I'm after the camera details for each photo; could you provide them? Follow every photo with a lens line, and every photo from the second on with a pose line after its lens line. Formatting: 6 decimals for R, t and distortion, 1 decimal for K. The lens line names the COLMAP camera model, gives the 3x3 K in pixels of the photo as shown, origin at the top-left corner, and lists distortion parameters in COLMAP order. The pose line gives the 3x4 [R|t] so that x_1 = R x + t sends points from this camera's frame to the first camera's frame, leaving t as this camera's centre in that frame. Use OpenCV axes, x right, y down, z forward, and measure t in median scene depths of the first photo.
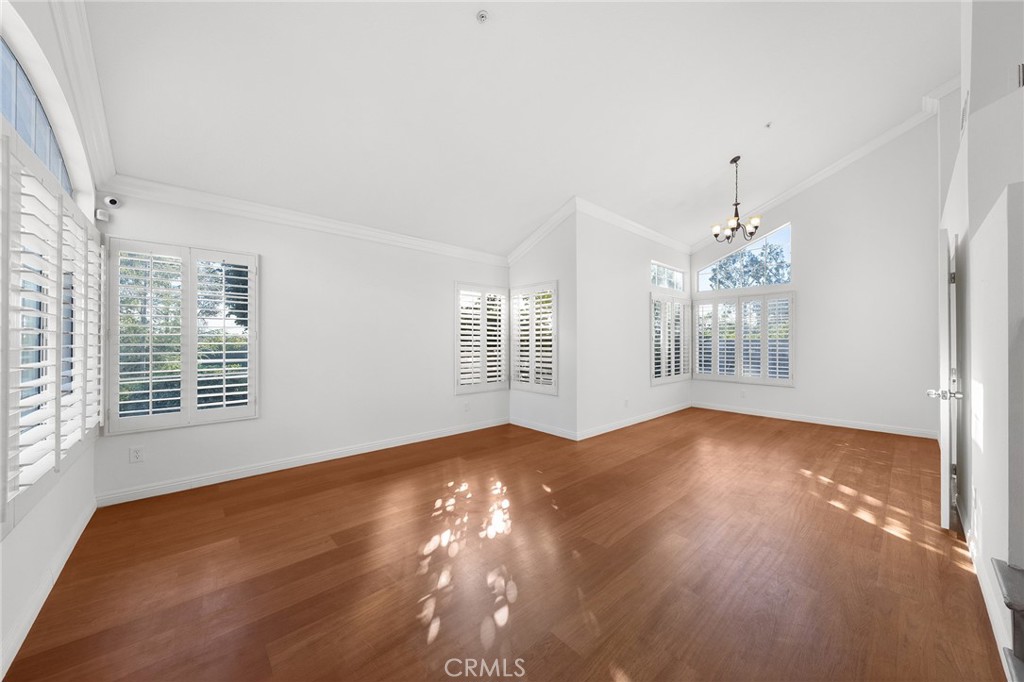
lens RADIAL K [[356.1, 0, 514.8], [0, 356.1, 339.9], [0, 0, 1]] dist [0.002245, -0.000376]
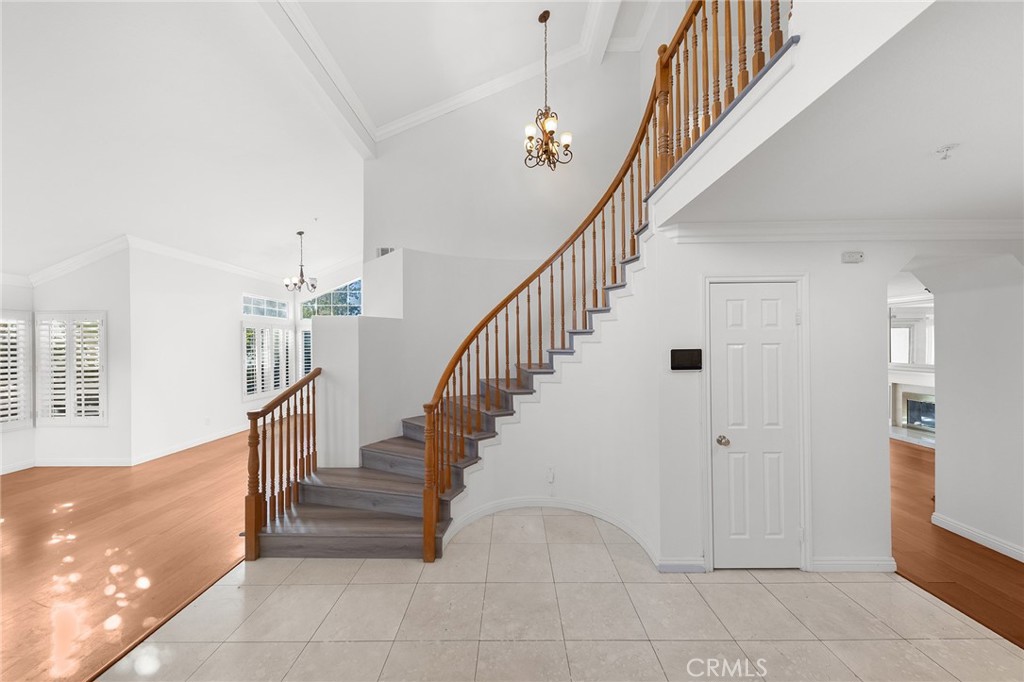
lens RADIAL K [[356.1, 0, 512.6], [0, 356.1, 341.9], [0, 0, 1]] dist [0.002245, -0.000376]
pose [[0.665272, -0.006236, 0.746575, 0.131855], [0.002371, 0.999978, 0.006241, -0.085621], [-0.746598, -0.002382, 0.665272, -0.532584]]
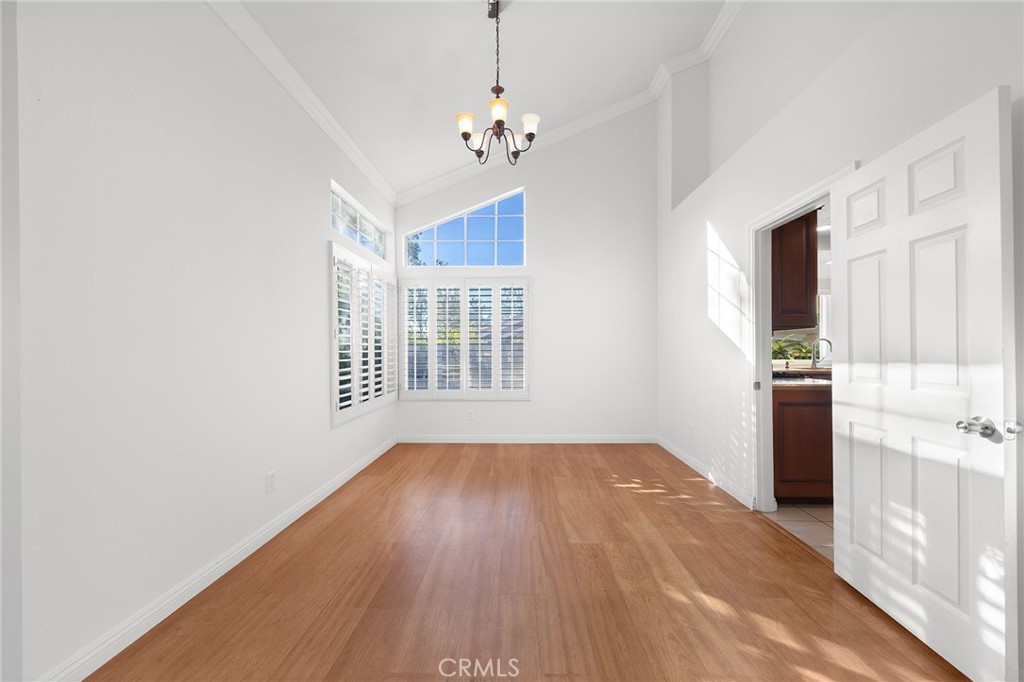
lens RADIAL K [[374.8, 0, 543.0], [0, 374.8, 349.4], [0, 0, 1]] dist [-0.001330, -0.000133]
pose [[0.627812, -0.008517, 0.778318, 0.212450], [0.001599, 0.999952, 0.009653, 0.018350], [-0.778363, -0.004816, 0.627796, 0.585832]]
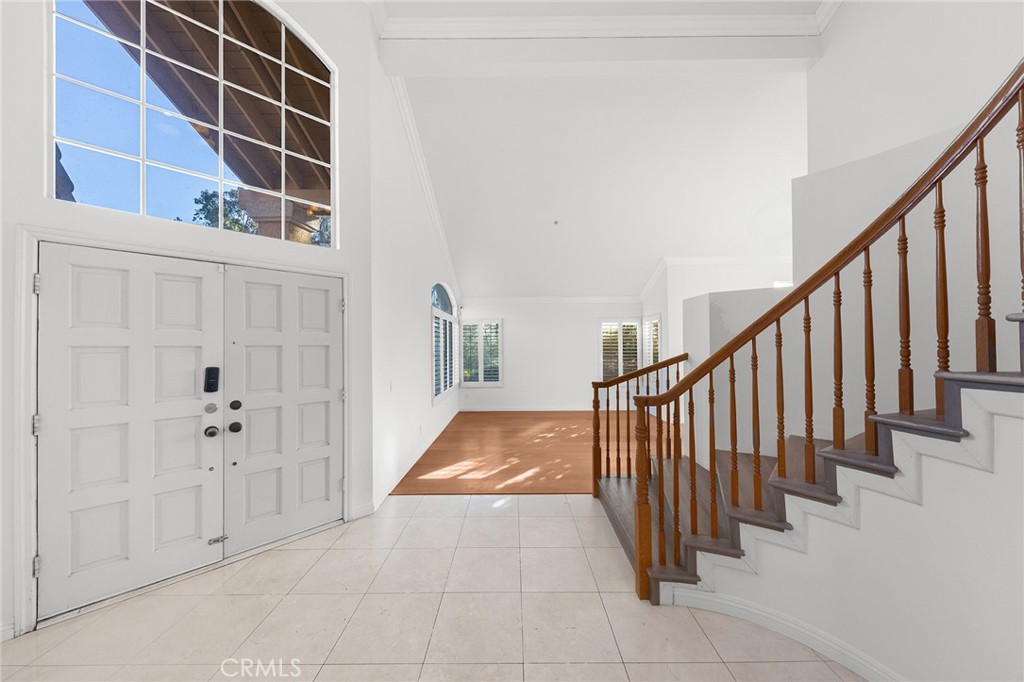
lens RADIAL K [[356.1, 0, 517.8], [0, 356.1, 339.5], [0, 0, 1]] dist [0.002245, -0.000376]
pose [[0.737346, -0.023032, -0.675122, 0.691520], [0.017685, 0.999734, -0.014790, -0.047446], [0.675283, -0.001034, 0.737558, -0.488138]]
